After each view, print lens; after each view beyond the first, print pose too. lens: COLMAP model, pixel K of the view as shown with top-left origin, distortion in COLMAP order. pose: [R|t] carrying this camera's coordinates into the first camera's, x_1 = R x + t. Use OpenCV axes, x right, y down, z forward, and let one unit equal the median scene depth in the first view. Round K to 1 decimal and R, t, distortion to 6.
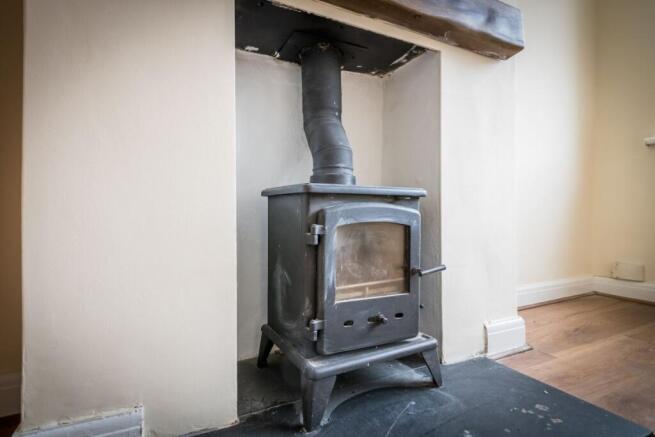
lens RADIAL K [[328.5, 0, 327.5], [0, 328.5, 218.5], [0, 0, 1]] dist [0.001353, 0.000154]
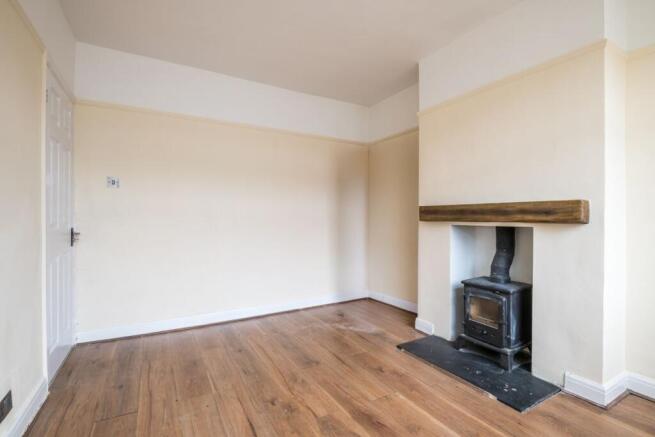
lens RADIAL K [[289.7, 0, 330.1], [0, 289.7, 217.6], [0, 0, 1]] dist [-0.010773, 0.000288]
pose [[0.076582, 0.002416, -0.997060, 2.431578], [-0.000222, 0.999997, 0.002406, -0.662352], [0.997063, 0.000037, 0.076583, -0.503452]]
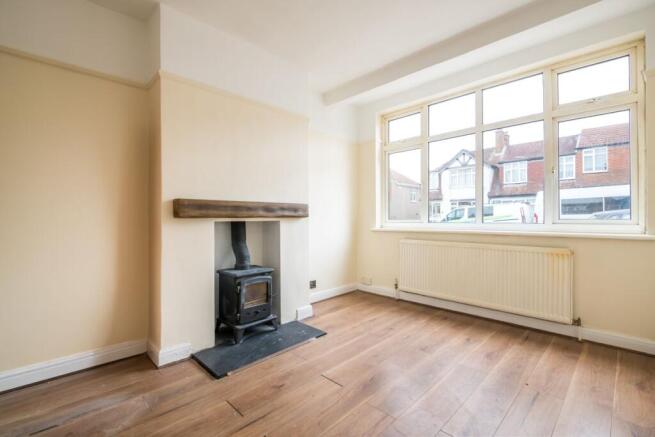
lens RADIAL K [[289.7, 0, 330.1], [0, 289.7, 217.6], [0, 0, 1]] dist [-0.010773, 0.000288]
pose [[0.947068, 0.002390, 0.321024, -0.087722], [-0.003460, 0.999990, 0.002763, -0.627311], [-0.321014, -0.003727, 0.947067, -1.907194]]
